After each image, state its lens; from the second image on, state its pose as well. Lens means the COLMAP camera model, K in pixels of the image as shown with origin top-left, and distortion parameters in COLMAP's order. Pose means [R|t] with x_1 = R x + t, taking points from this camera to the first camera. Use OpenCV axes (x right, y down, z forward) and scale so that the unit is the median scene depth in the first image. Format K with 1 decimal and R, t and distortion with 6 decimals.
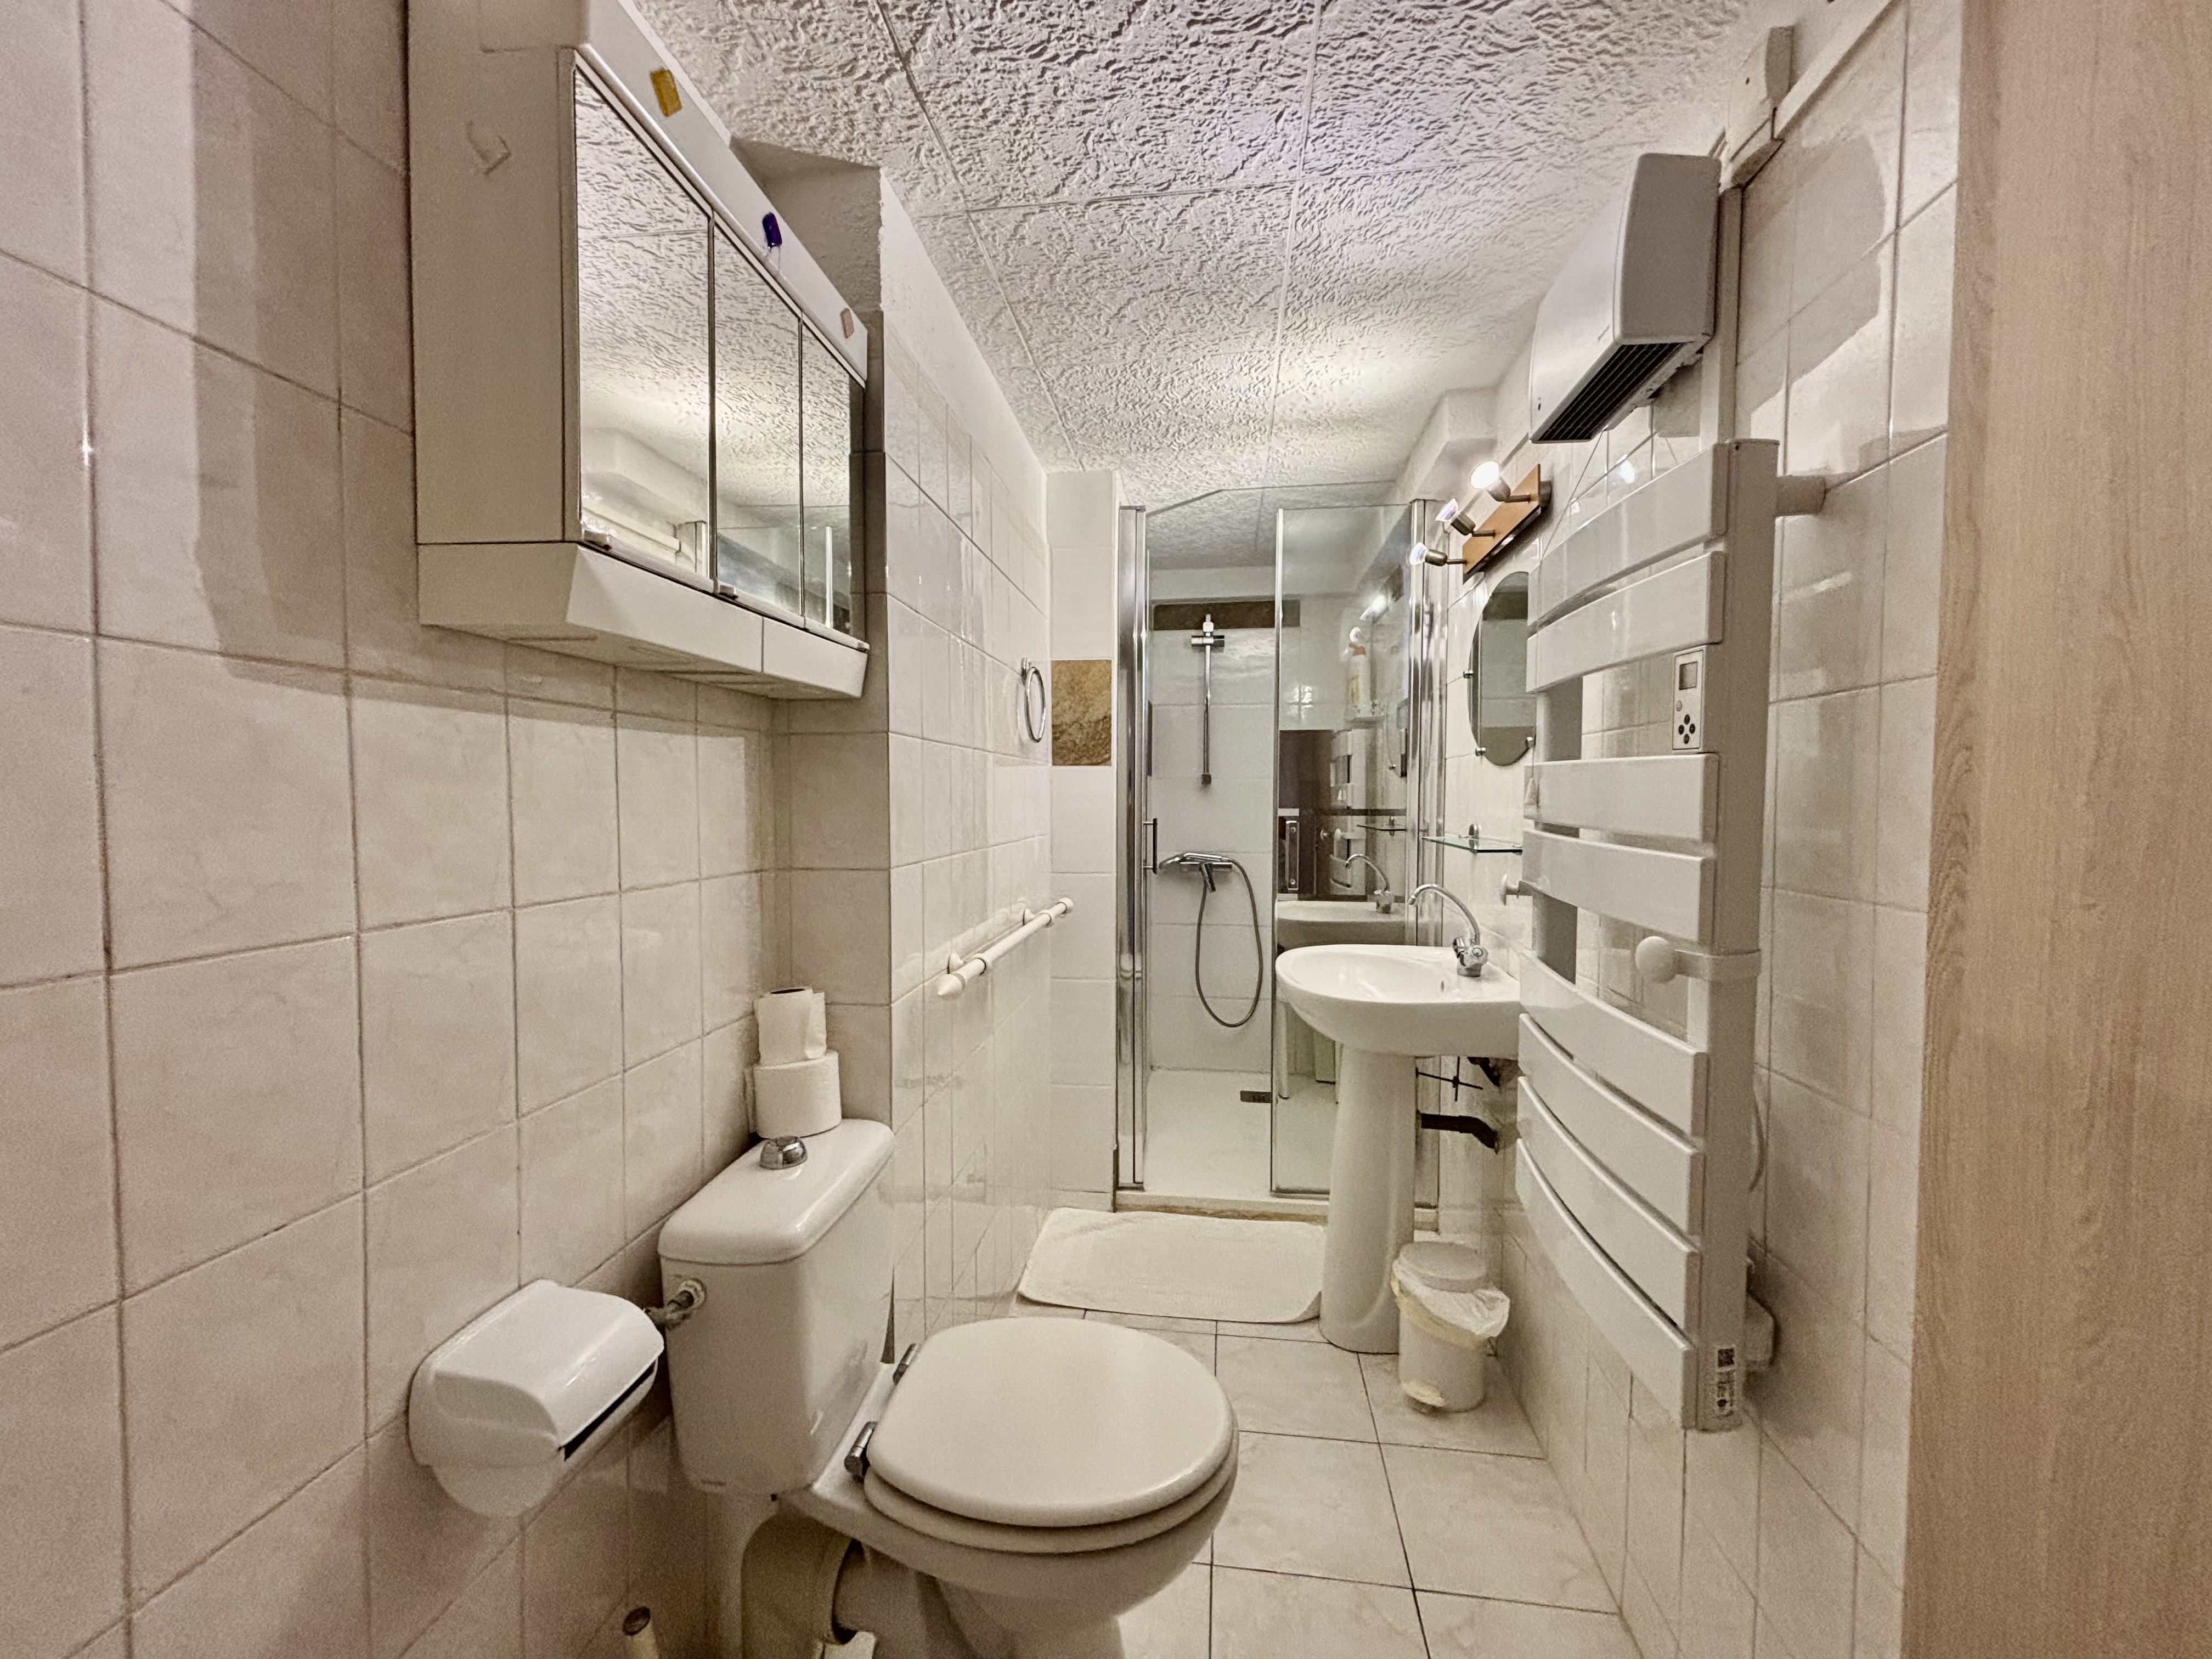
lens RADIAL K [[894.3, 0, 1113.8], [0, 894.3, 839.1], [0, 0, 1]] dist [-0.007968, -0.000148]
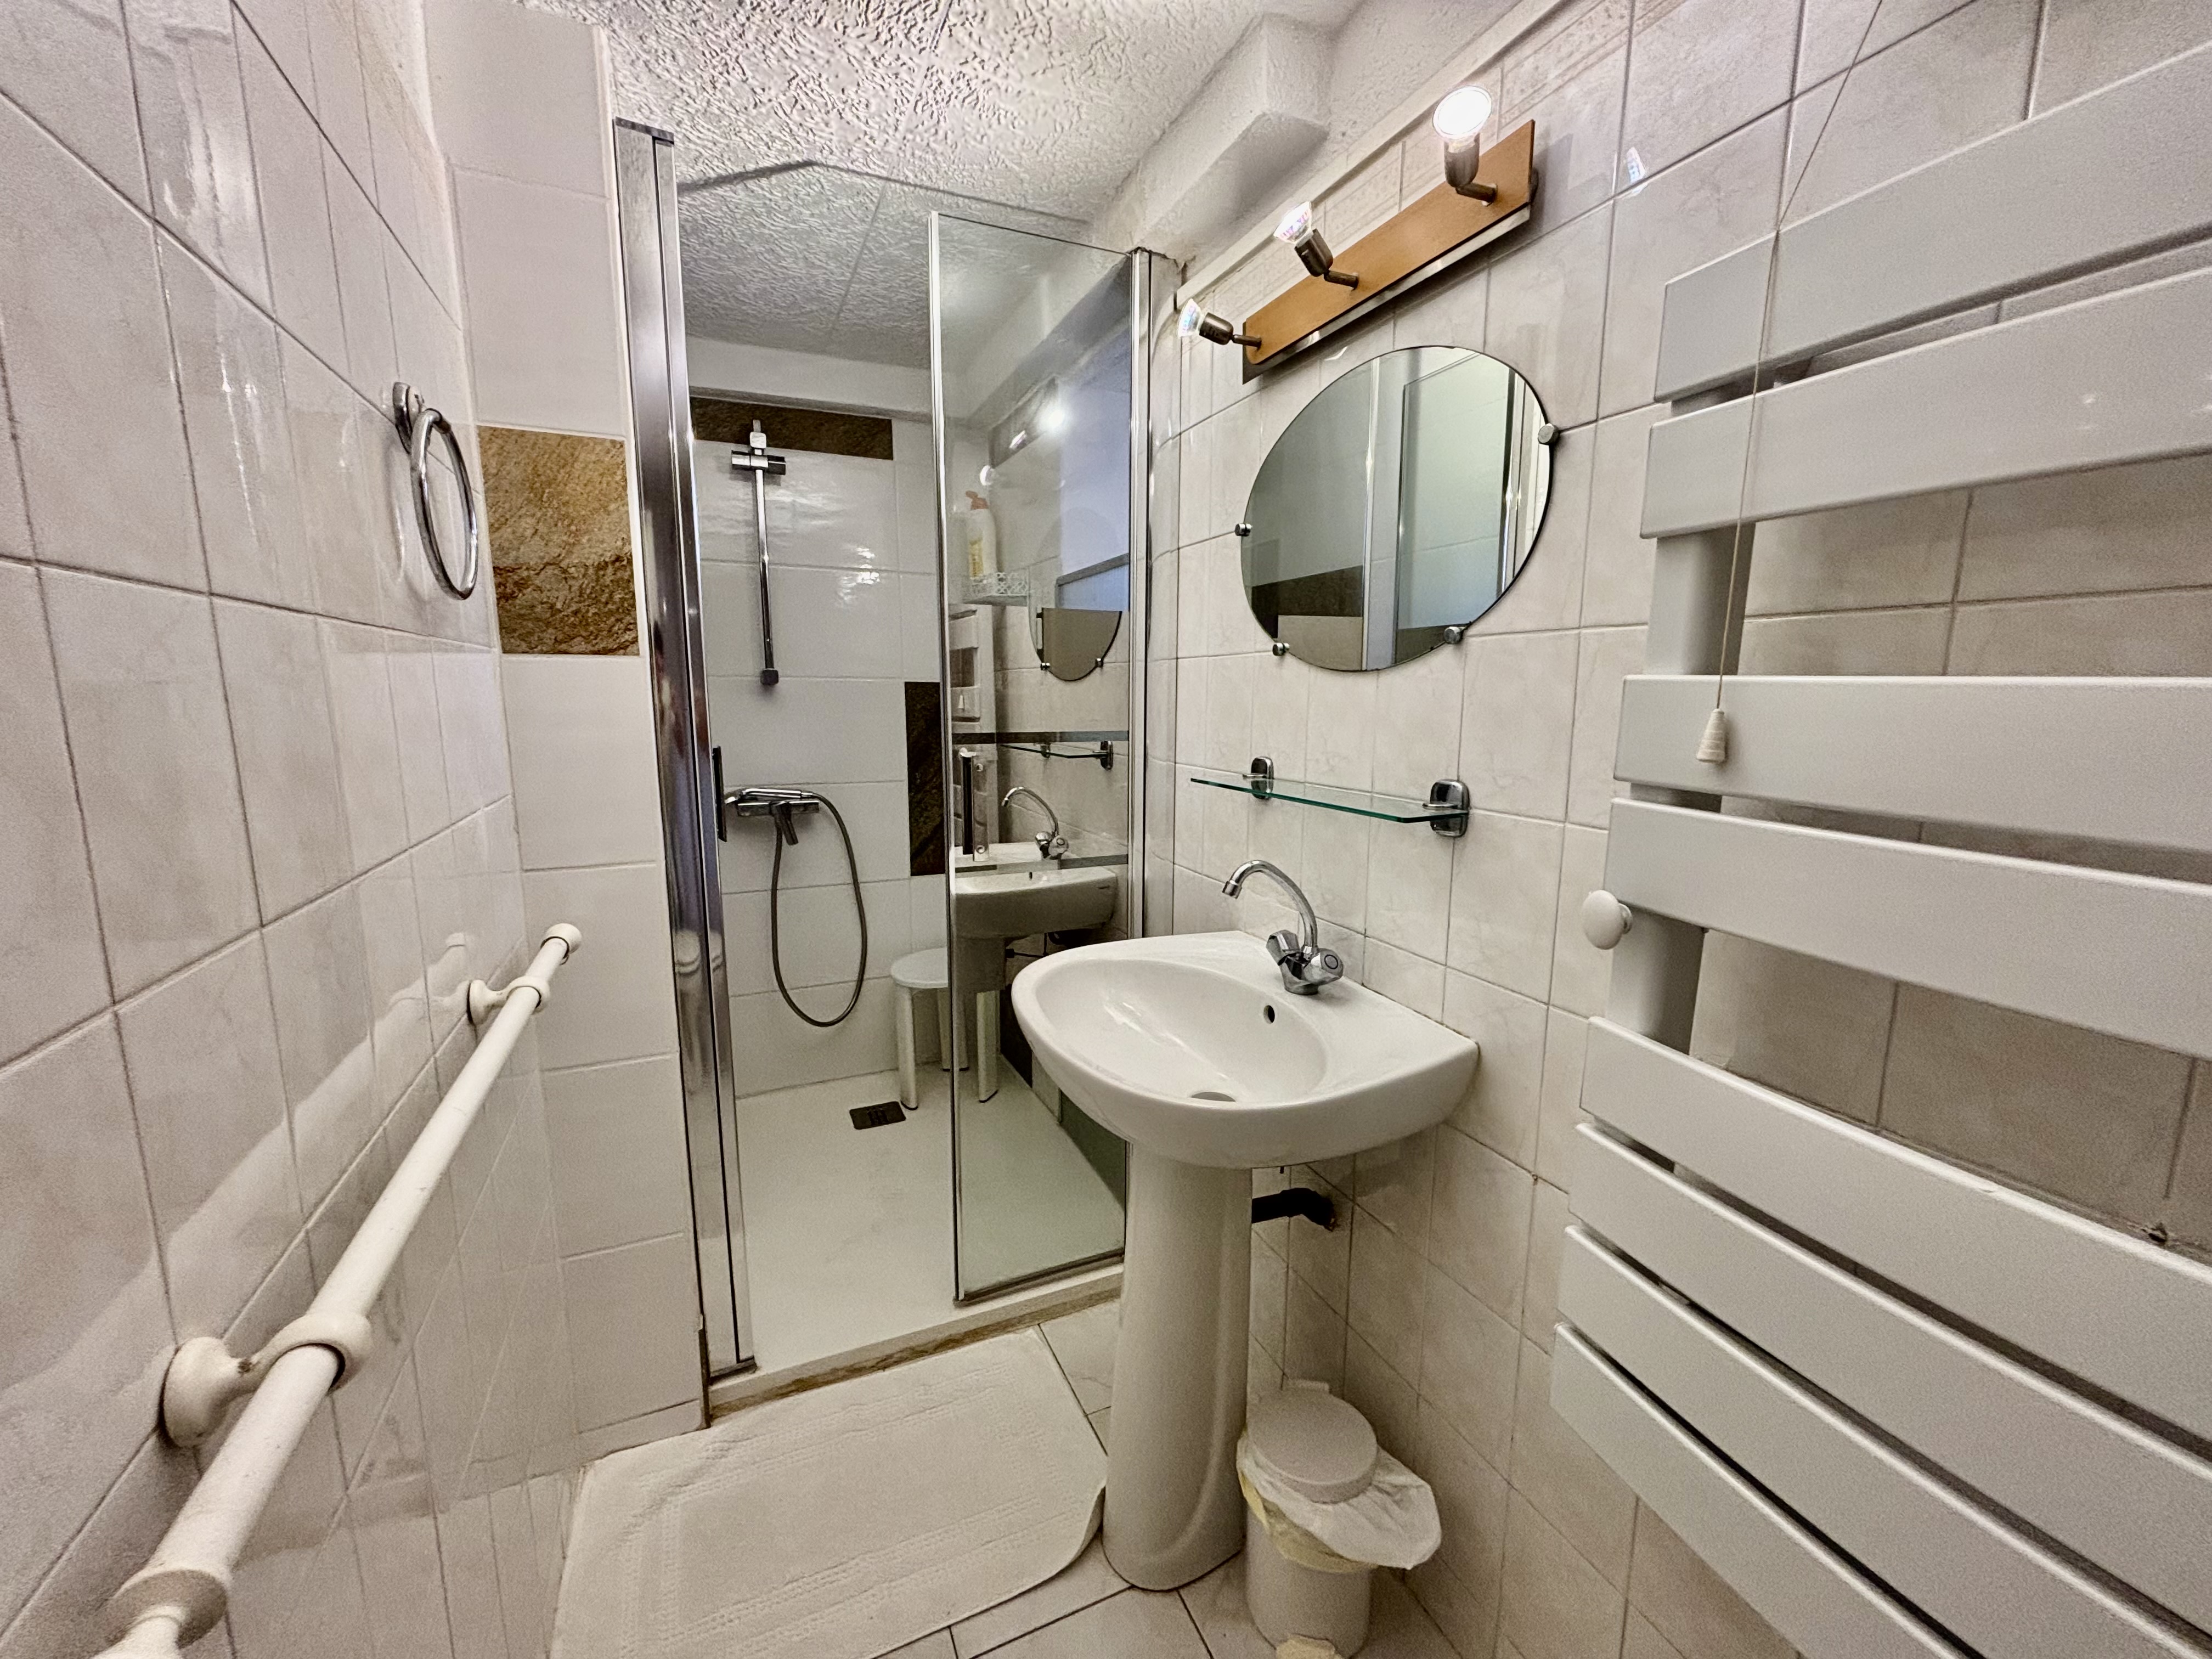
lens RADIAL K [[894.3, 0, 1113.8], [0, 894.3, 839.1], [0, 0, 1]] dist [-0.007968, -0.000148]
pose [[0.857069, -0.081320, 0.508743, -0.038234], [0.021070, 0.992171, 0.123097, -0.034187], [-0.514771, -0.094784, 0.852072, 0.404368]]
